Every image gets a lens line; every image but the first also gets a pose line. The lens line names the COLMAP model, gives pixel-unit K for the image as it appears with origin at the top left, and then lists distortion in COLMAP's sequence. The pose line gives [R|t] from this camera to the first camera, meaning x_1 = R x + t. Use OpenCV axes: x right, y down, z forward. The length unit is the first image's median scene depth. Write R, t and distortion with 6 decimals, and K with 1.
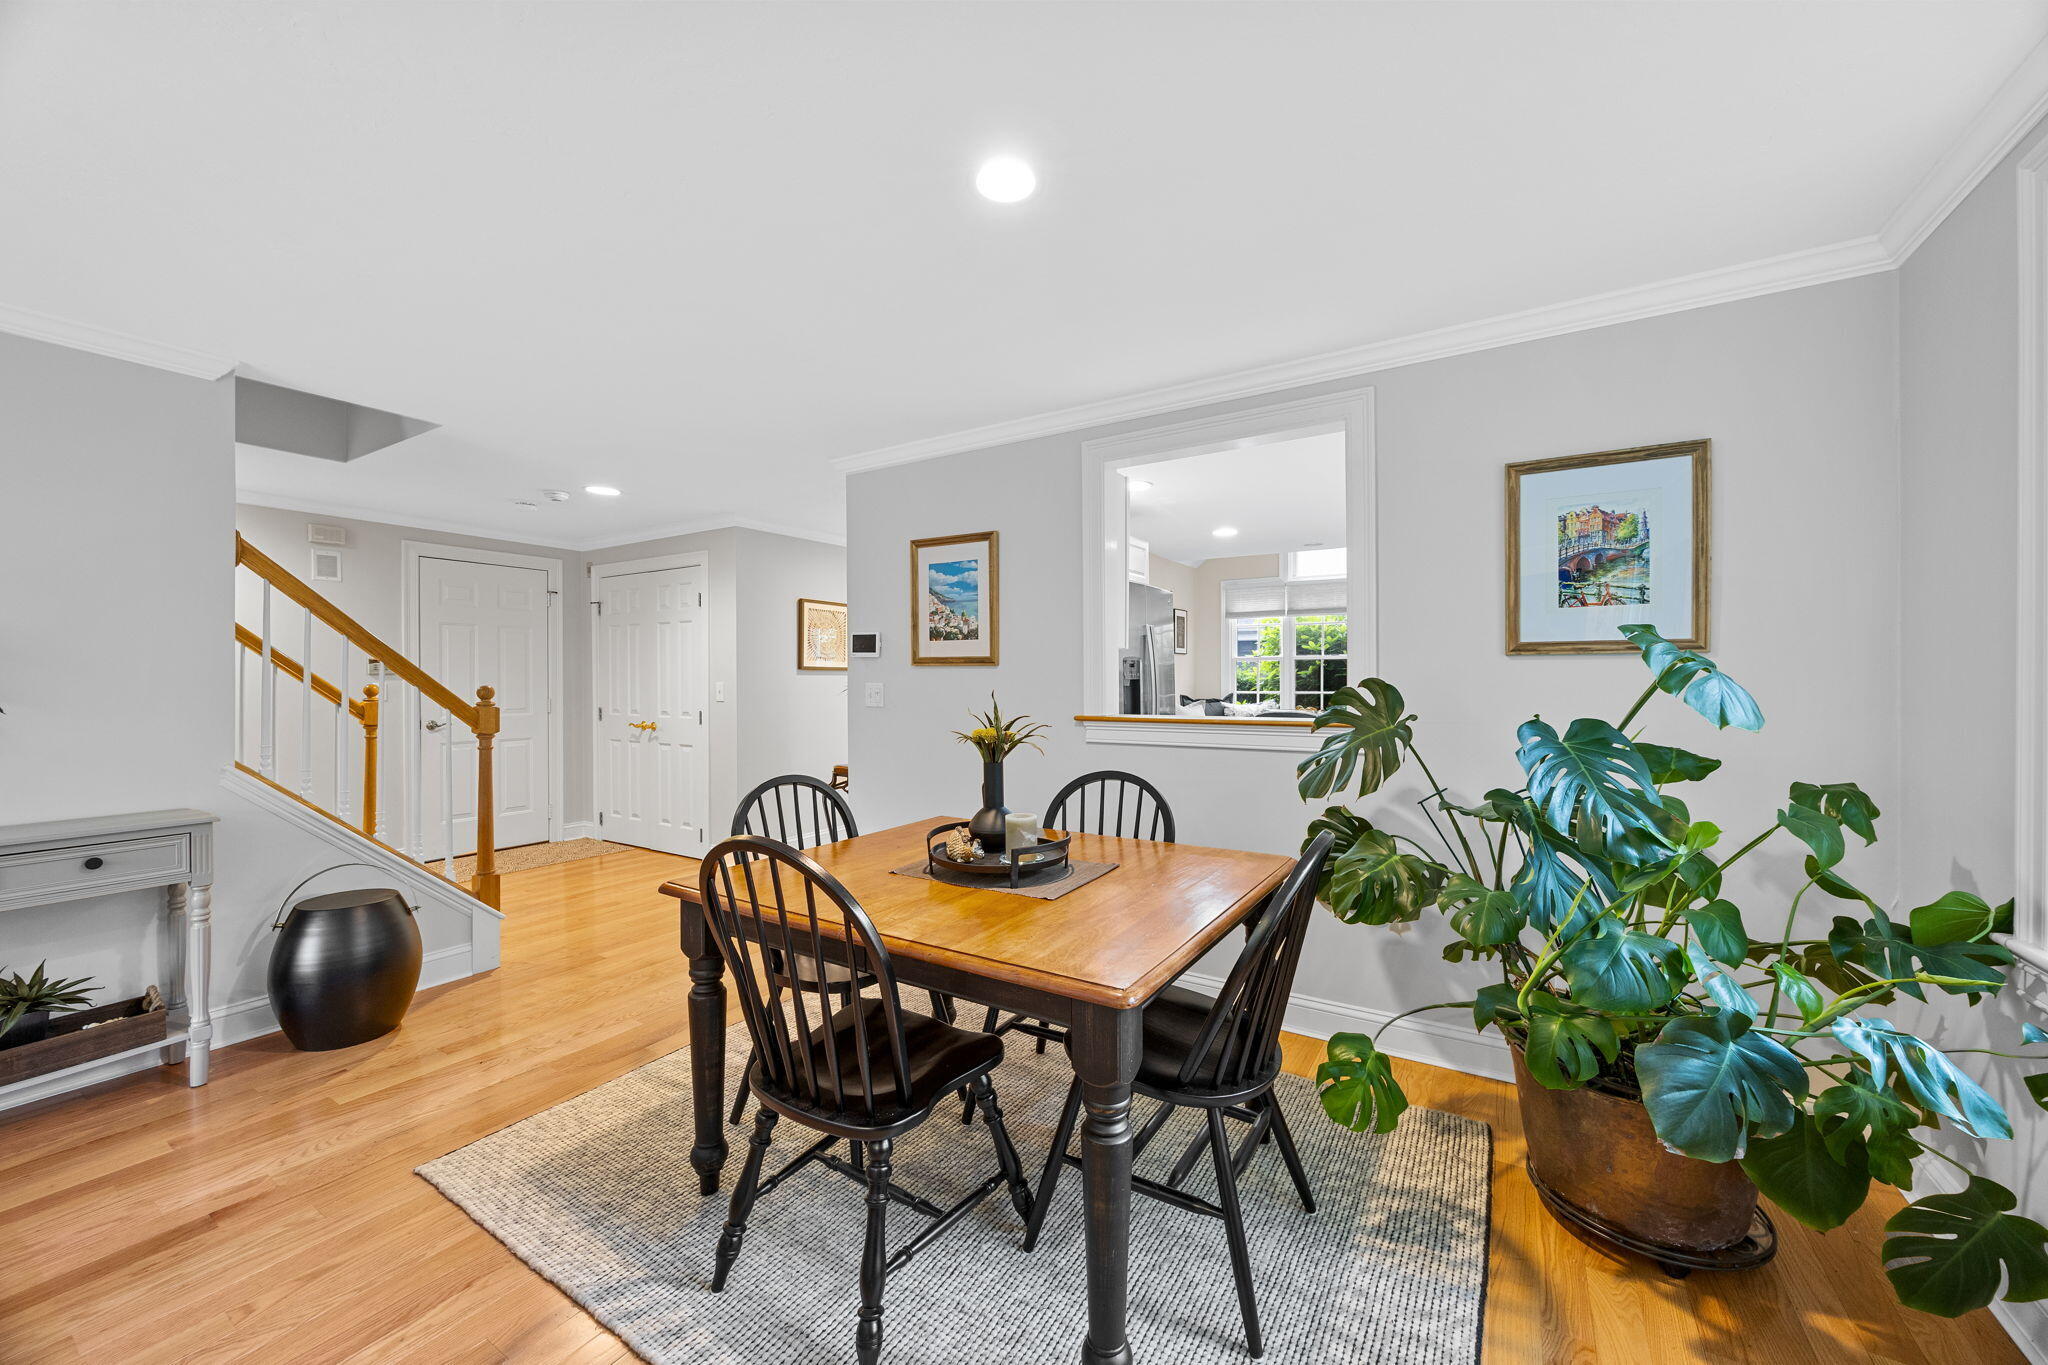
lens RADIAL K [[789.4, 0, 1006.9], [0, 789.4, 681.1], [0, 0, 1]] dist [0.002339, 0.000080]
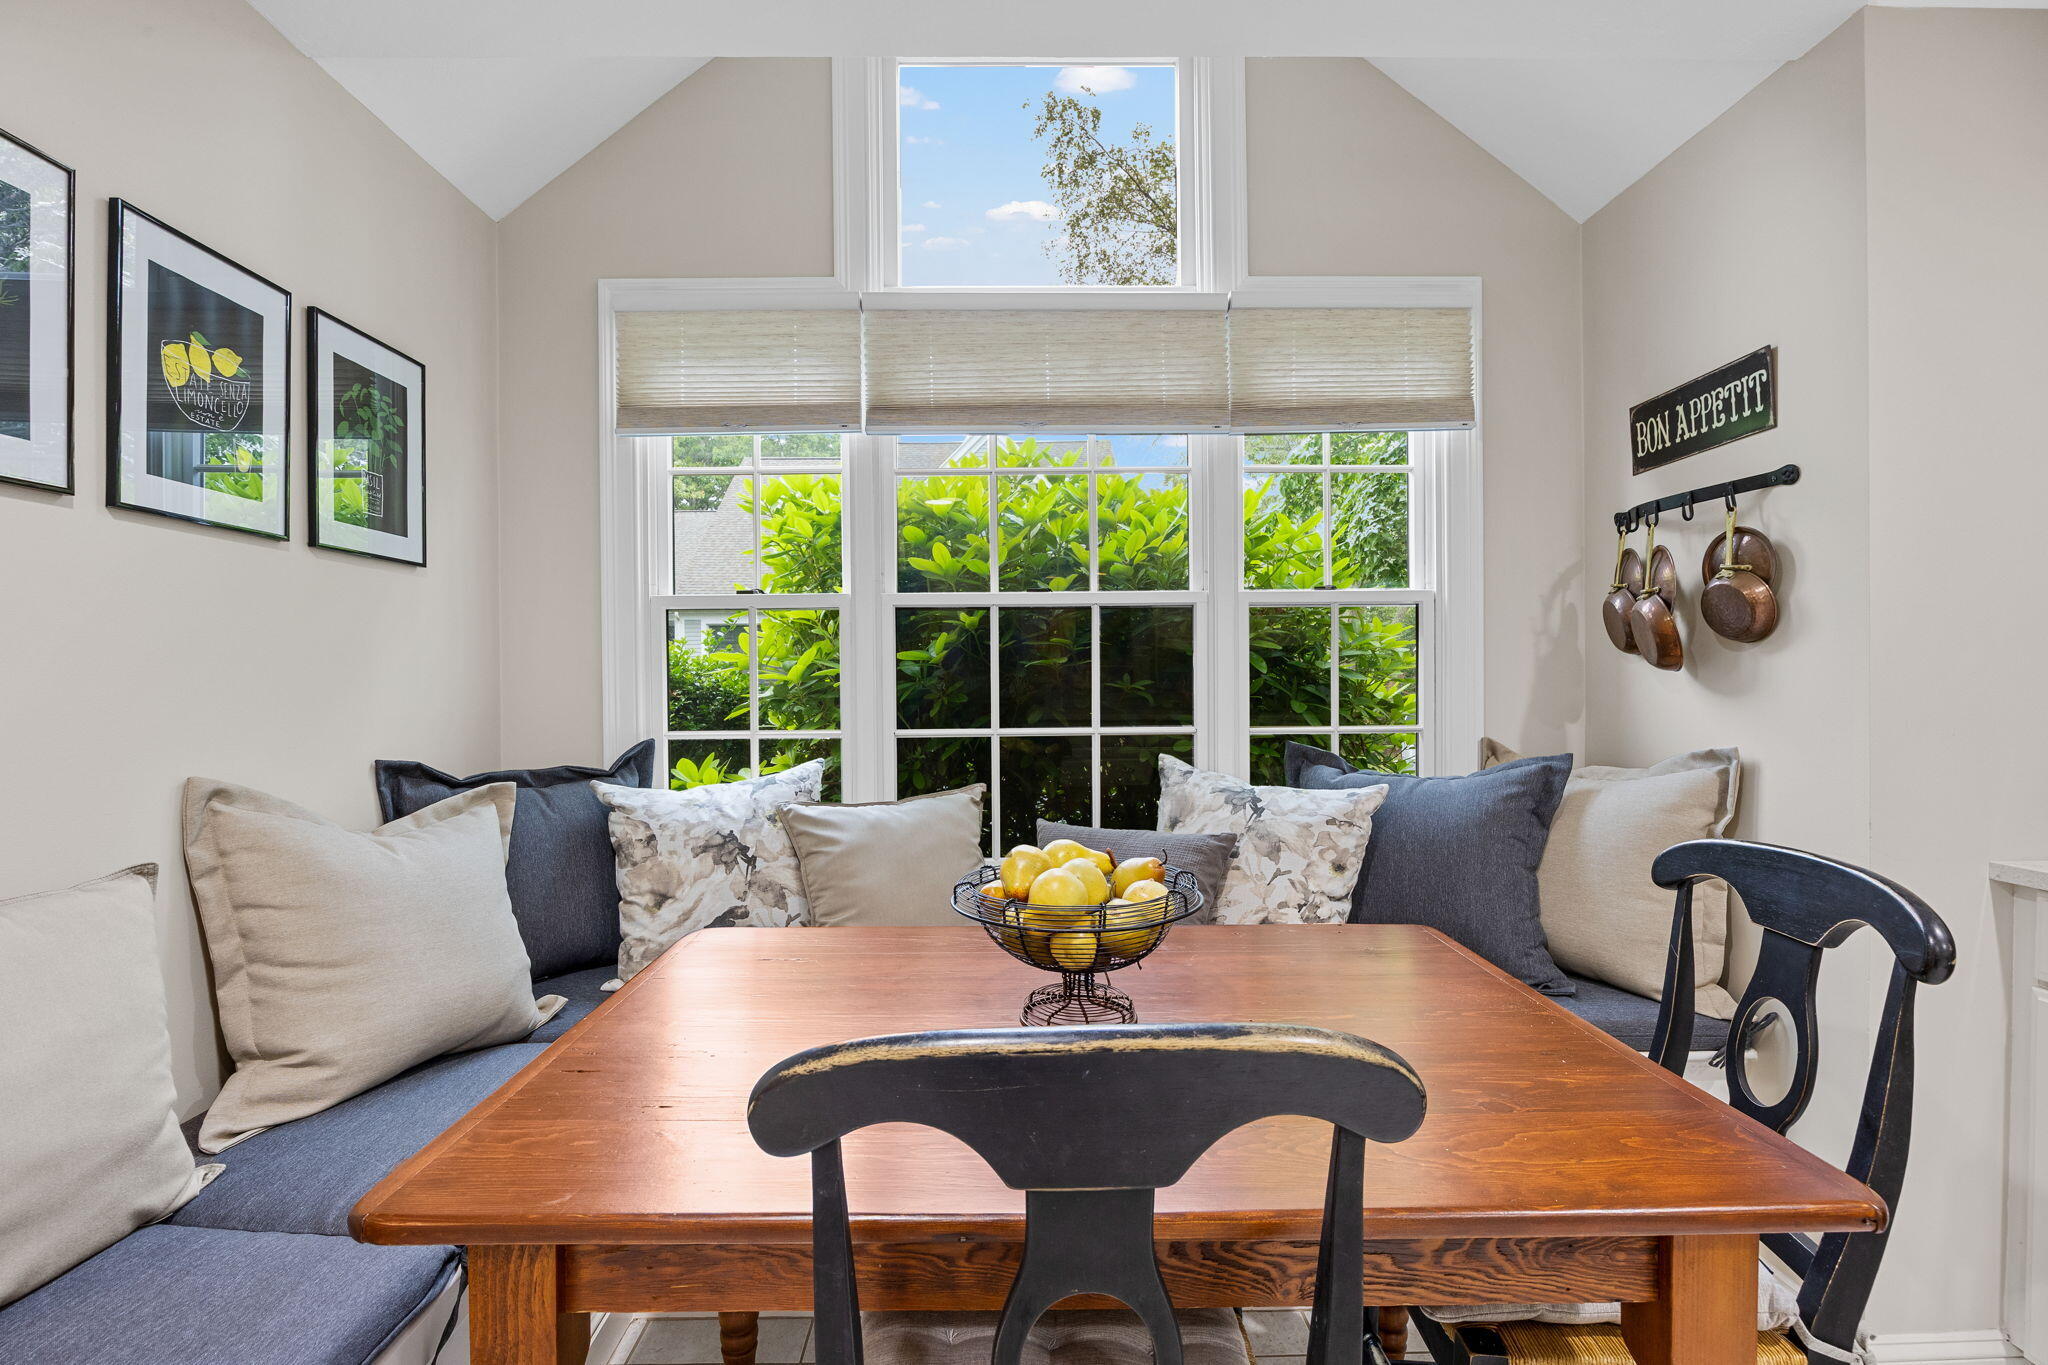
lens RADIAL K [[971.7, 0, 1021.6], [0, 971.7, 686.1], [0, 0, 1]] dist [-0.004351, 0.000278]
pose [[0.840817, -0.007168, 0.541271, 0.223177], [0.005235, 0.999973, 0.005110, -0.002304], [-0.541293, -0.001463, 0.840832, 0.697330]]
